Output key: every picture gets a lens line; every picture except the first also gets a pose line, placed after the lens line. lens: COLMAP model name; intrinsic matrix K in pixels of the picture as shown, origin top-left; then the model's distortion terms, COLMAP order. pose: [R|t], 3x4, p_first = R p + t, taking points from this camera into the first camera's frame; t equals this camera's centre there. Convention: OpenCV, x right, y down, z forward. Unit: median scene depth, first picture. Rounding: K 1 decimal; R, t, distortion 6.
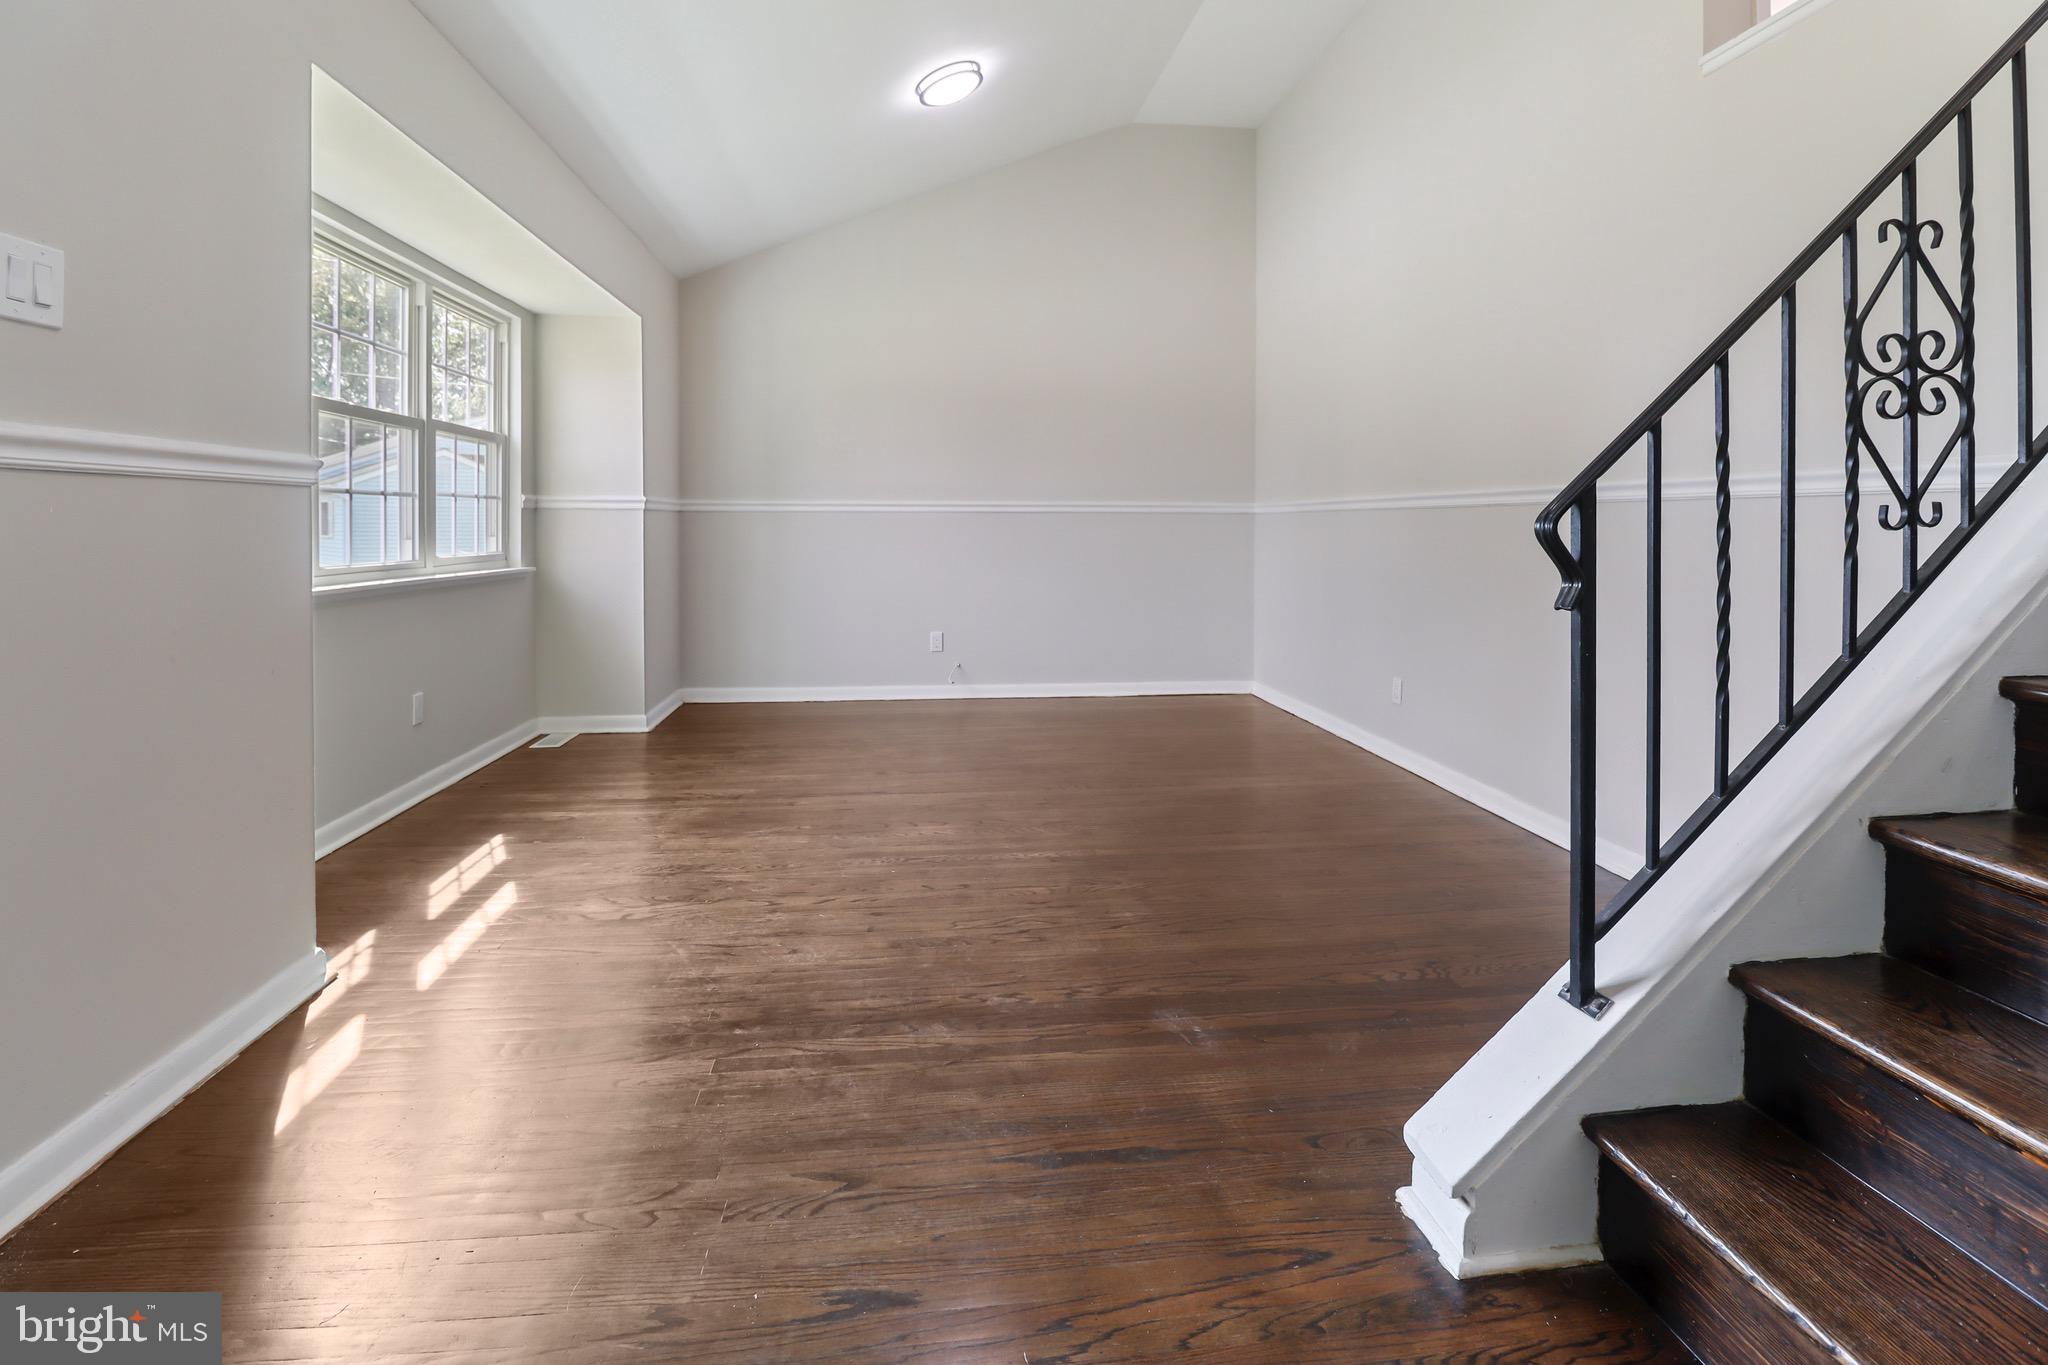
lens RADIAL K [[1000.5, 0, 1036.6], [0, 1000.5, 507.9], [0, 0, 1]] dist [-0.002083, -0.008796]
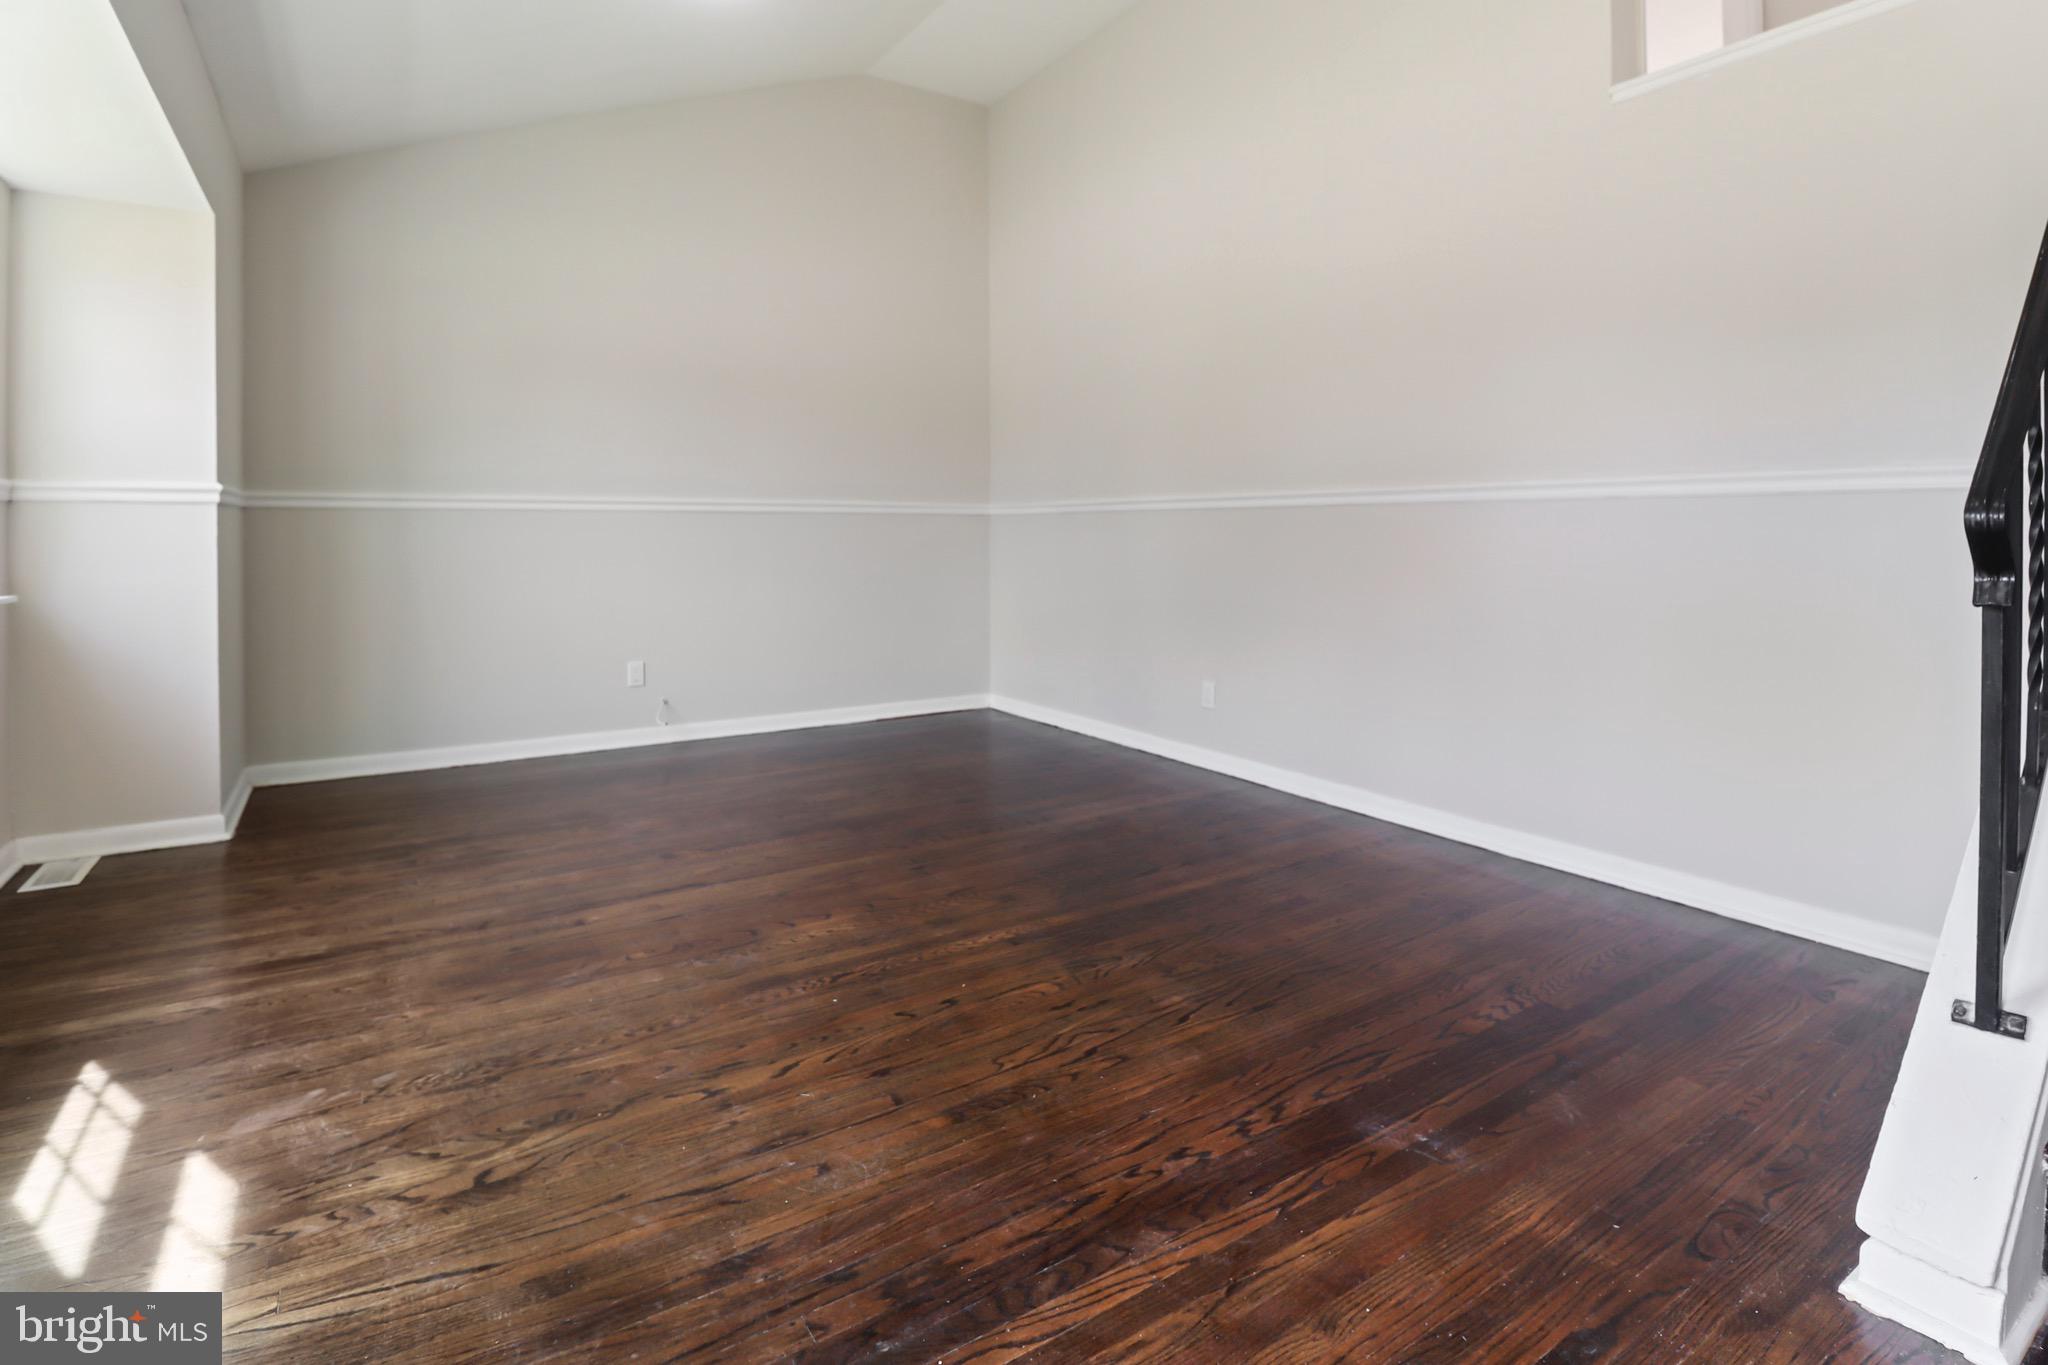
lens RADIAL K [[1000.5, 0, 1036.6], [0, 1000.5, 507.9], [0, 0, 1]] dist [-0.002083, -0.008796]
pose [[0.895630, 0.008000, 0.444728, -0.384107], [-0.005262, 0.999959, -0.007391, 0.012229], [-0.444768, 0.004279, 0.895635, 0.323107]]
